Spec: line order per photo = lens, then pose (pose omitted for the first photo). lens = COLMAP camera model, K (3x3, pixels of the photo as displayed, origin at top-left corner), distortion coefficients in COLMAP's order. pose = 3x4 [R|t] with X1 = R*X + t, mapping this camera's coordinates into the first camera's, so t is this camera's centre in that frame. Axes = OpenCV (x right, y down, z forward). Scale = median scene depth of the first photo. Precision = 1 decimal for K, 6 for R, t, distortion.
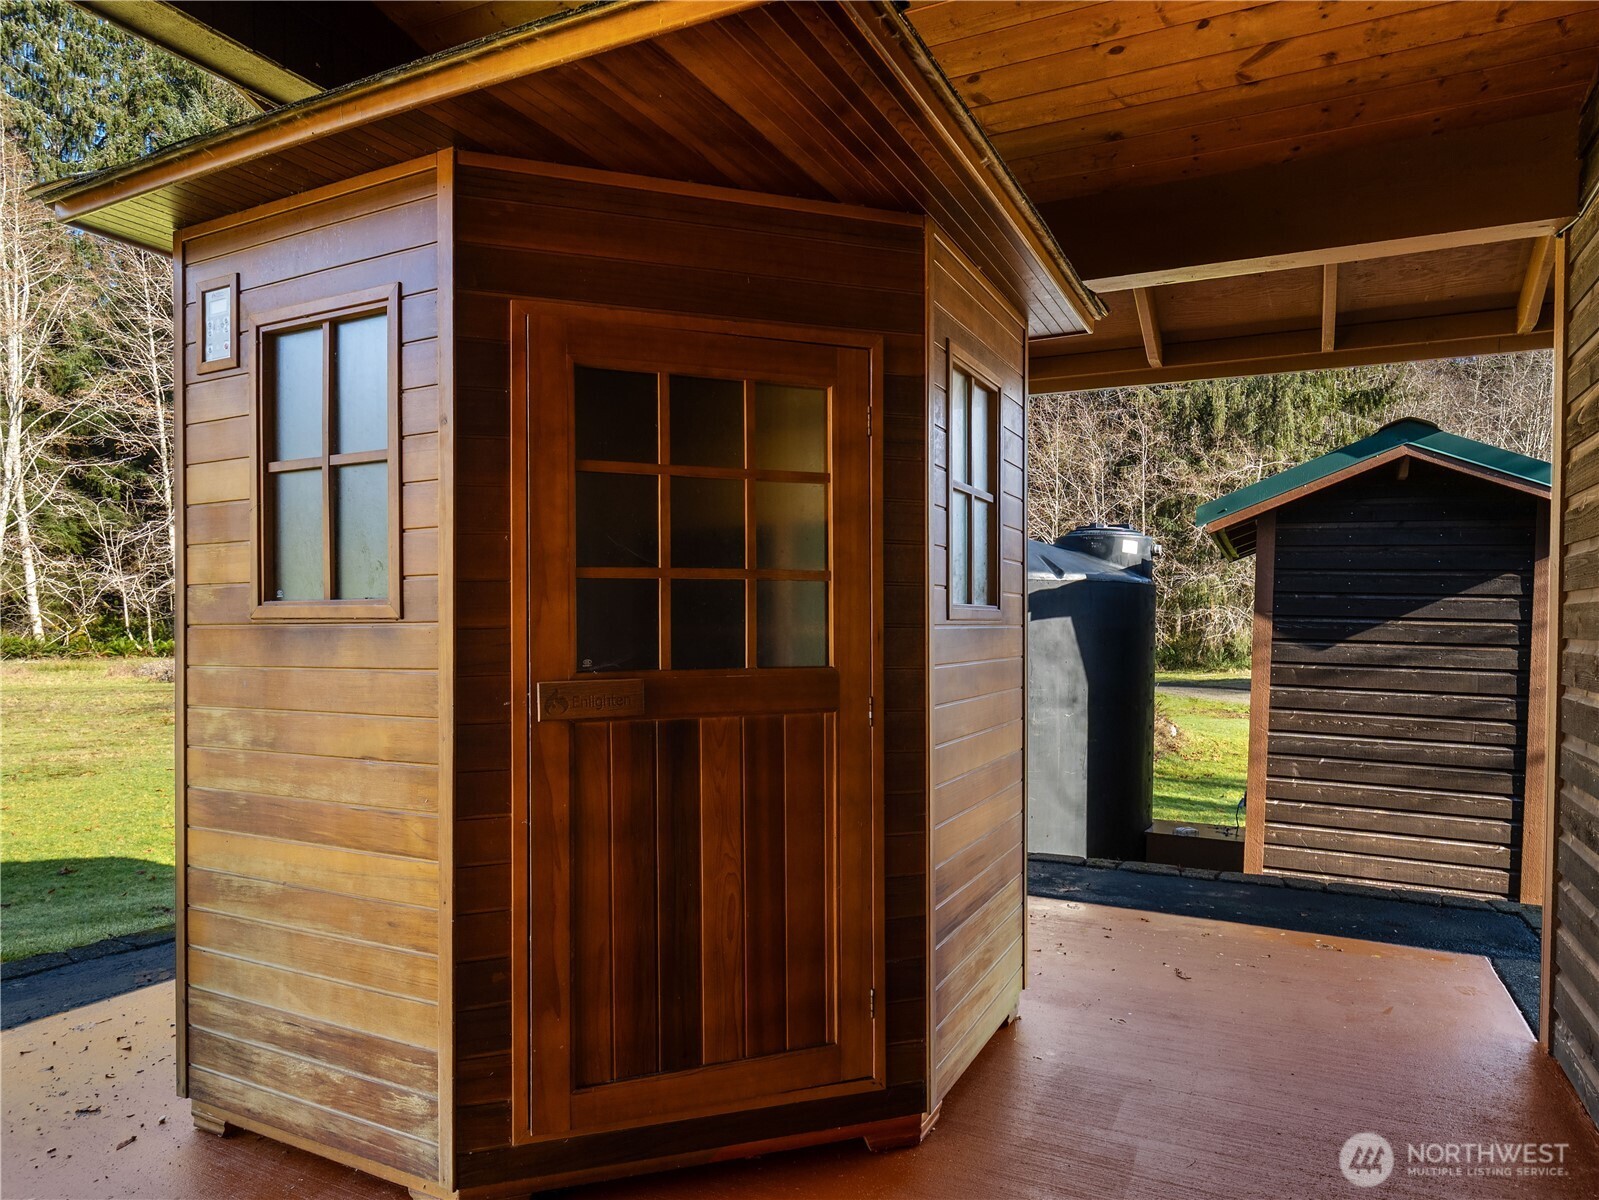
lens RADIAL K [[1021.0, 0, 791.2], [0, 1021.0, 632.3], [0, 0, 1]] dist [-0.009508, 0.004606]
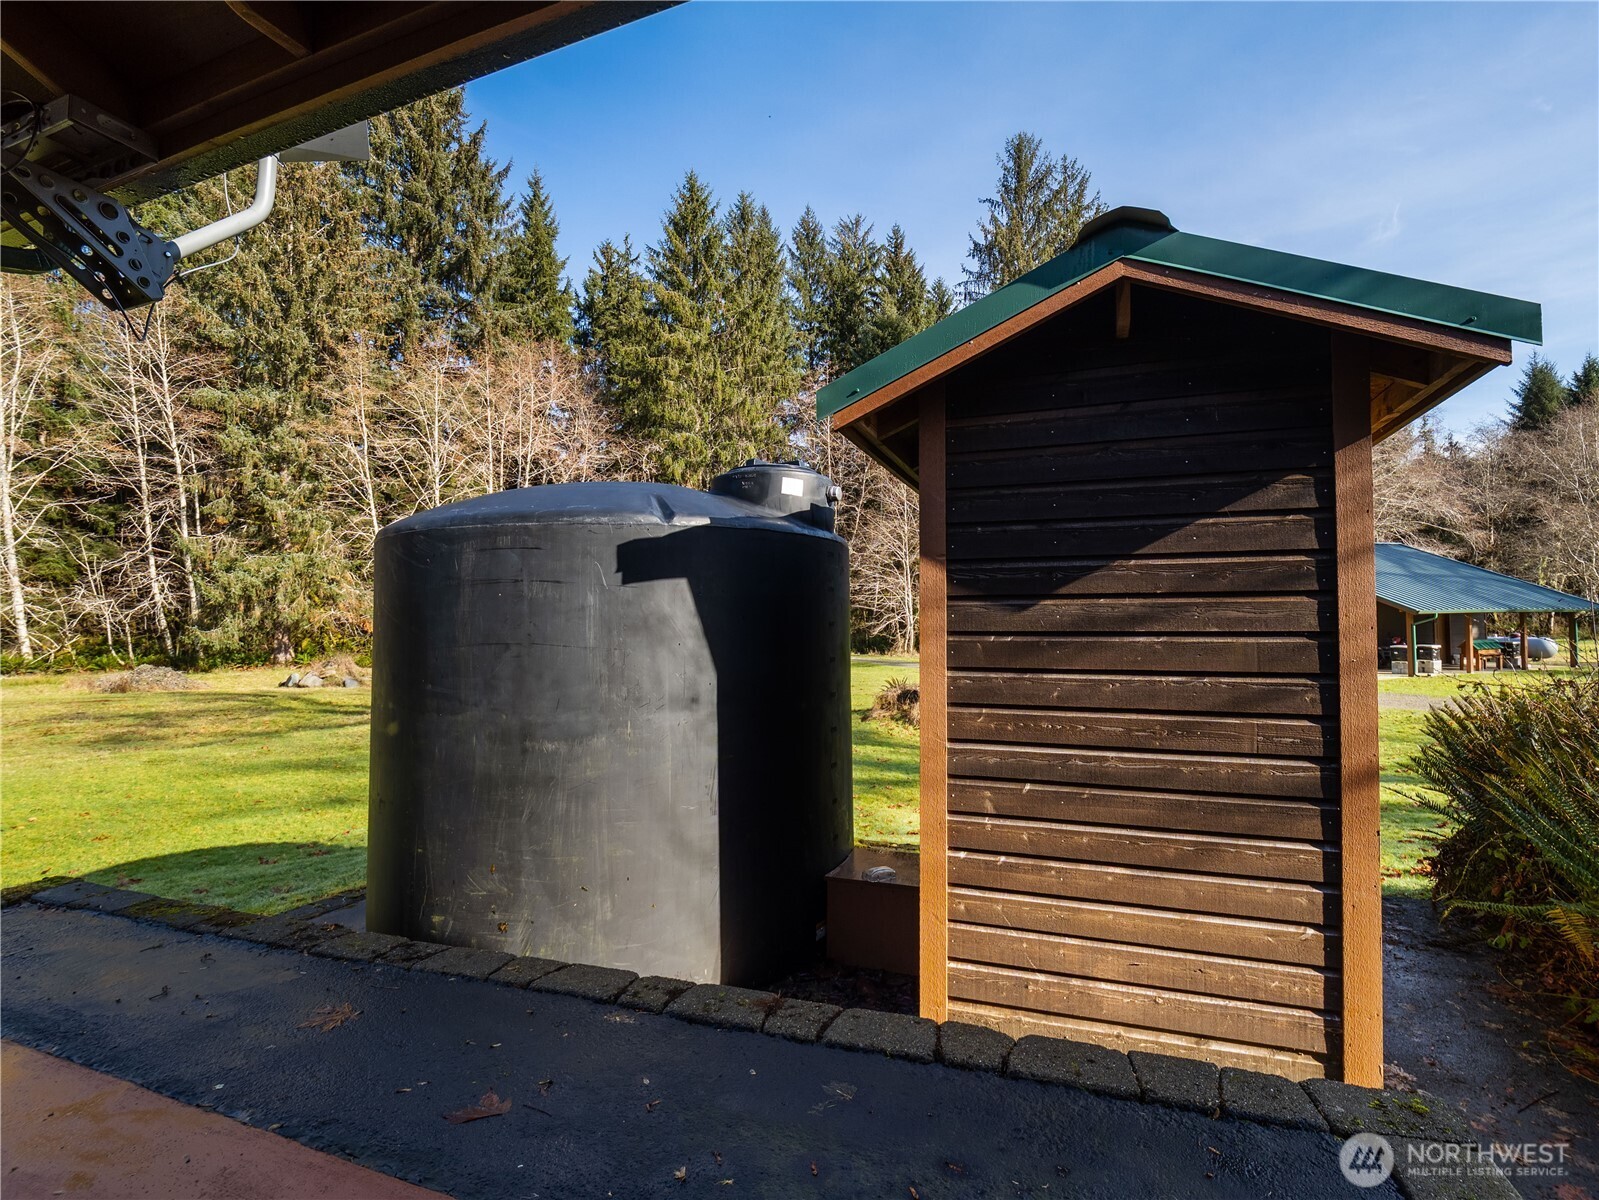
lens RADIAL K [[768.5, 0, 804.7], [0, 768.5, 595.3], [0, 0, 1]] dist [-0.009977, -0.005143]
pose [[0.995638, -0.023711, 0.090242, 0.341807], [0.028301, 0.998351, -0.049936, 0.027142], [-0.088909, 0.052272, 0.994667, 0.530995]]
